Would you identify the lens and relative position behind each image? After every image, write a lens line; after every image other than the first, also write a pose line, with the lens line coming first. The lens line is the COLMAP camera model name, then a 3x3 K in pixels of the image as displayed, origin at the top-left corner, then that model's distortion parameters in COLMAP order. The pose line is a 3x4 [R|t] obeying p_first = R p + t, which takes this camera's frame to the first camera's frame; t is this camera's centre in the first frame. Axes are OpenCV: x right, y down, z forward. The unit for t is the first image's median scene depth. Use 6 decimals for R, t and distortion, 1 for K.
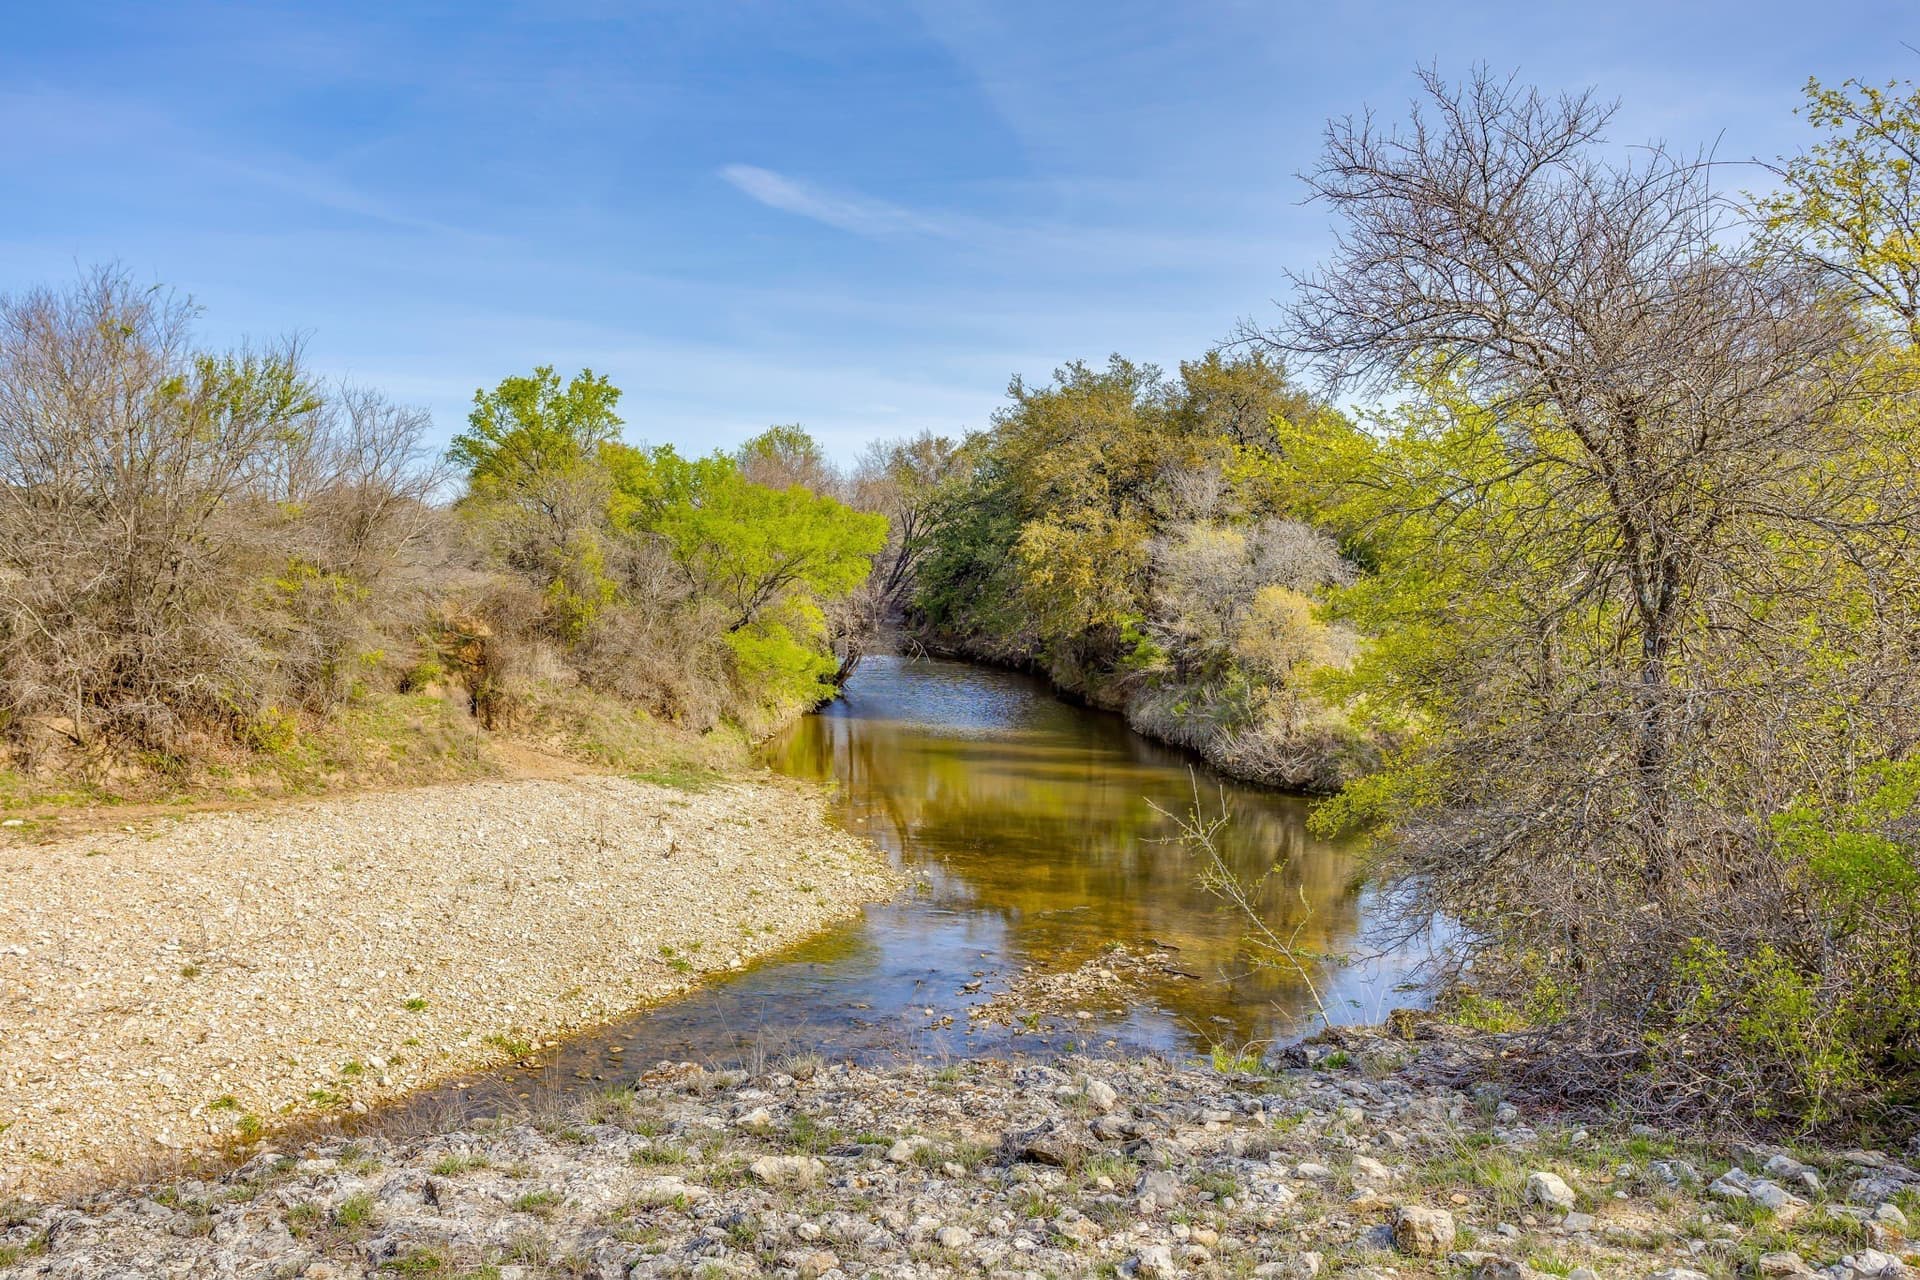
lens RADIAL K [[1946.2, 0, 960.0], [0, 1946.2, 640.0], [0, 0, 1]] dist [0.008594, 0.029149]
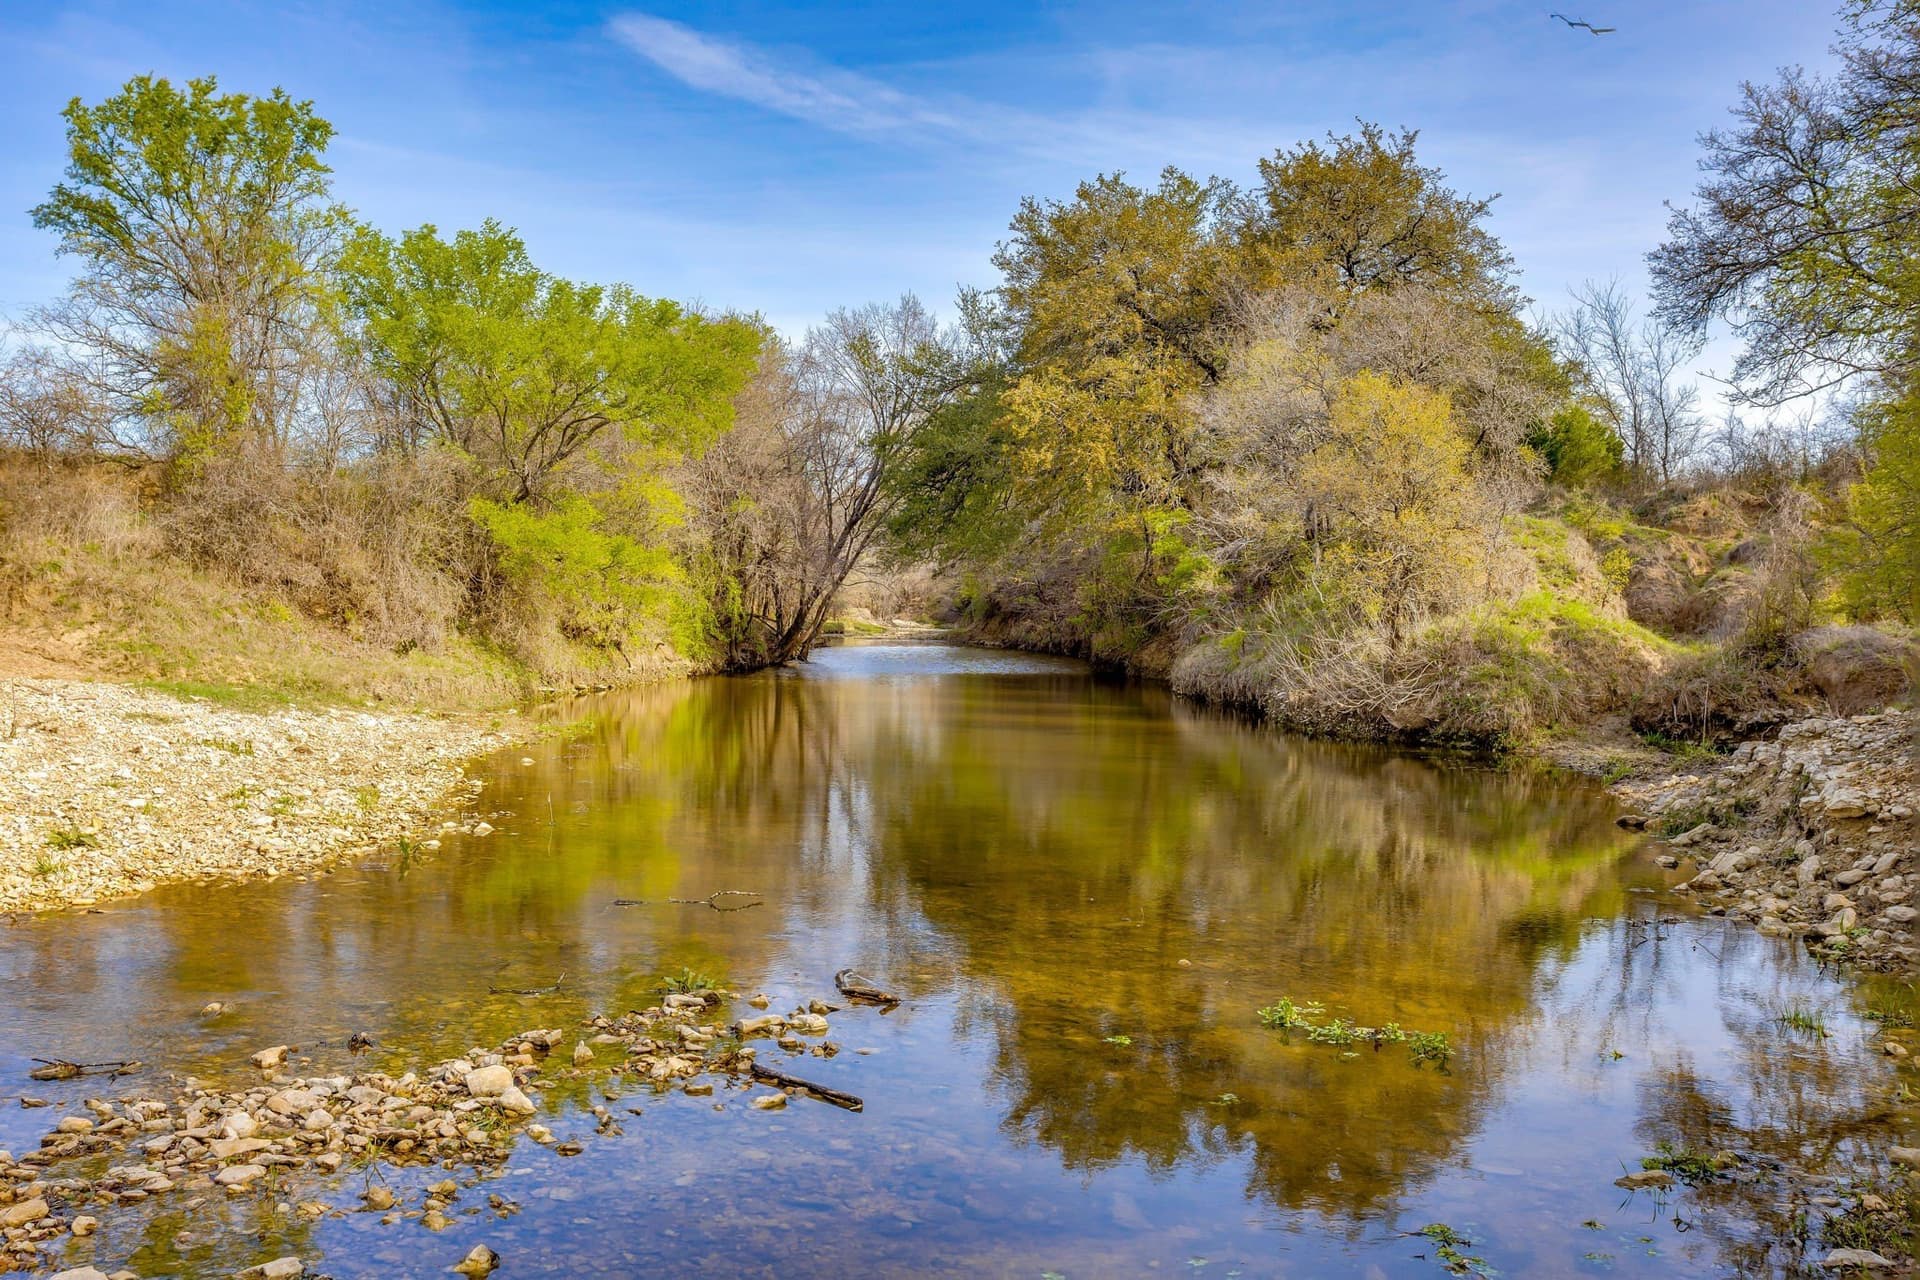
lens RADIAL K [[1946.2, 0, 960.0], [0, 1946.2, 640.0], [0, 0, 1]] dist [0.008594, 0.029149]
pose [[0.996018, 0.002718, -0.089111, 0.075978], [-0.006710, 0.998985, -0.044531, 0.058457], [0.088899, 0.044951, 0.995026, 0.350858]]
